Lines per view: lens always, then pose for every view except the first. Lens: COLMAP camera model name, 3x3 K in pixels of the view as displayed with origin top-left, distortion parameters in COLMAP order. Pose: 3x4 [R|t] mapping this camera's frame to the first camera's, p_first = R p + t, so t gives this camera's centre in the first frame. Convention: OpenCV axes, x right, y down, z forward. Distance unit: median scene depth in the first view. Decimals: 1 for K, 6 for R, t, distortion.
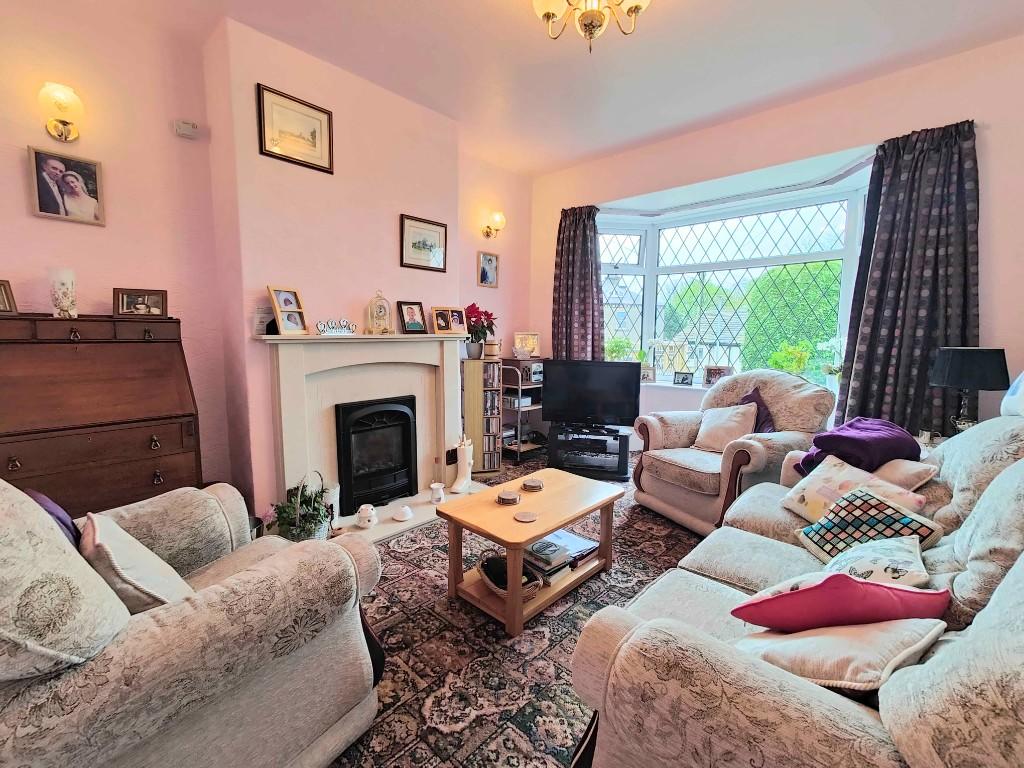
lens RADIAL K [[448.9, 0, 506.6], [0, 448.9, 383.2], [0, 0, 1]] dist [0.000190, 0.000071]
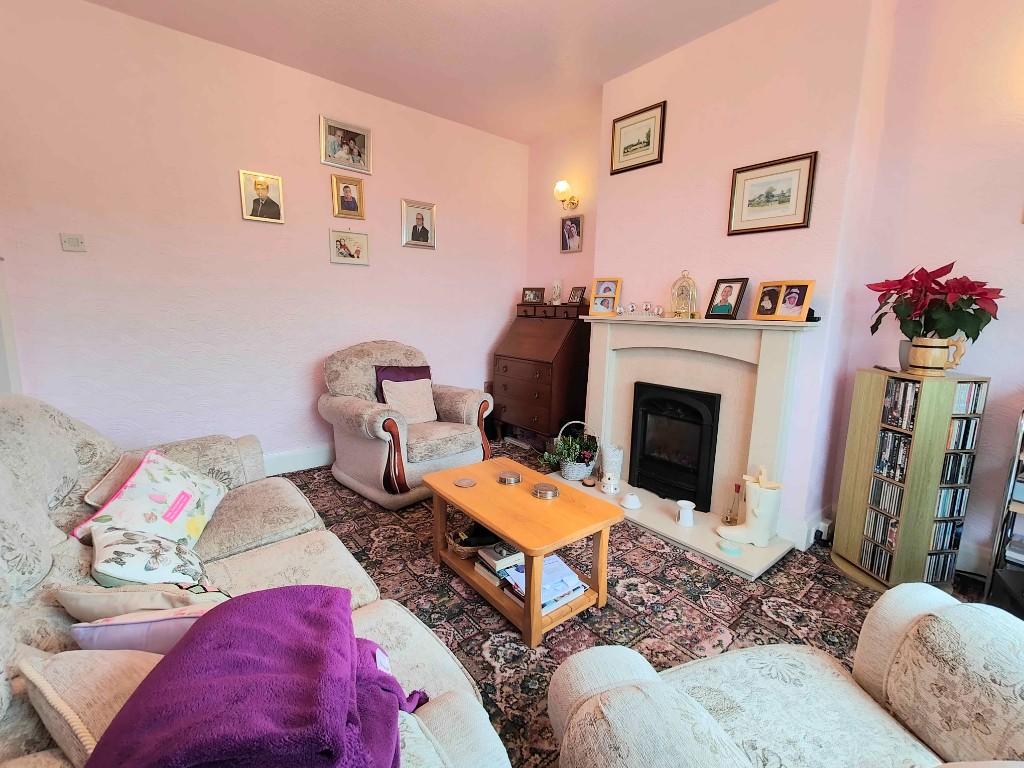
lens RADIAL K [[448.9, 0, 511.1], [0, 448.9, 381.6], [0, 0, 1]] dist [0.000190, 0.000071]
pose [[-0.142330, 0.146843, -0.978866, 0.673358], [-0.137448, 0.976421, 0.166462, -0.085084], [0.980230, 0.158236, -0.118790, 0.769375]]
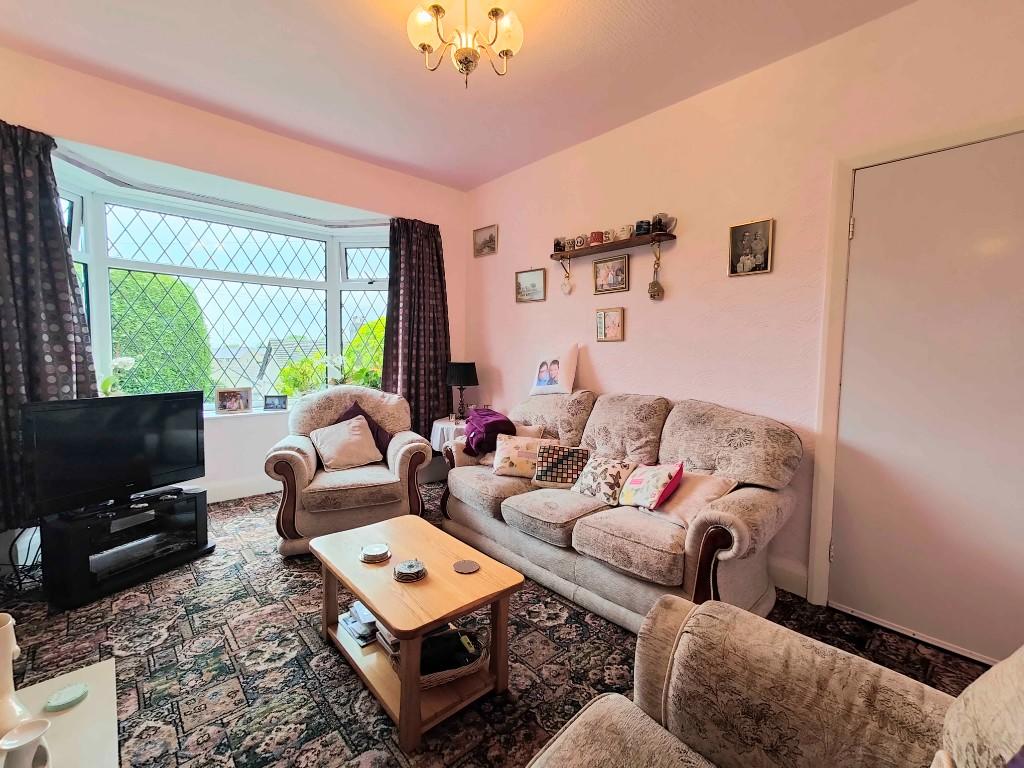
lens RADIAL K [[448.9, 0, 511.7], [0, 448.9, 387.1], [0, 0, 1]] dist [0.000190, 0.000071]
pose [[0.076203, -0.081913, 0.993722, -0.513682], [0.098048, 0.992405, 0.074285, -0.071642], [-0.992260, 0.091772, 0.083655, 0.516082]]
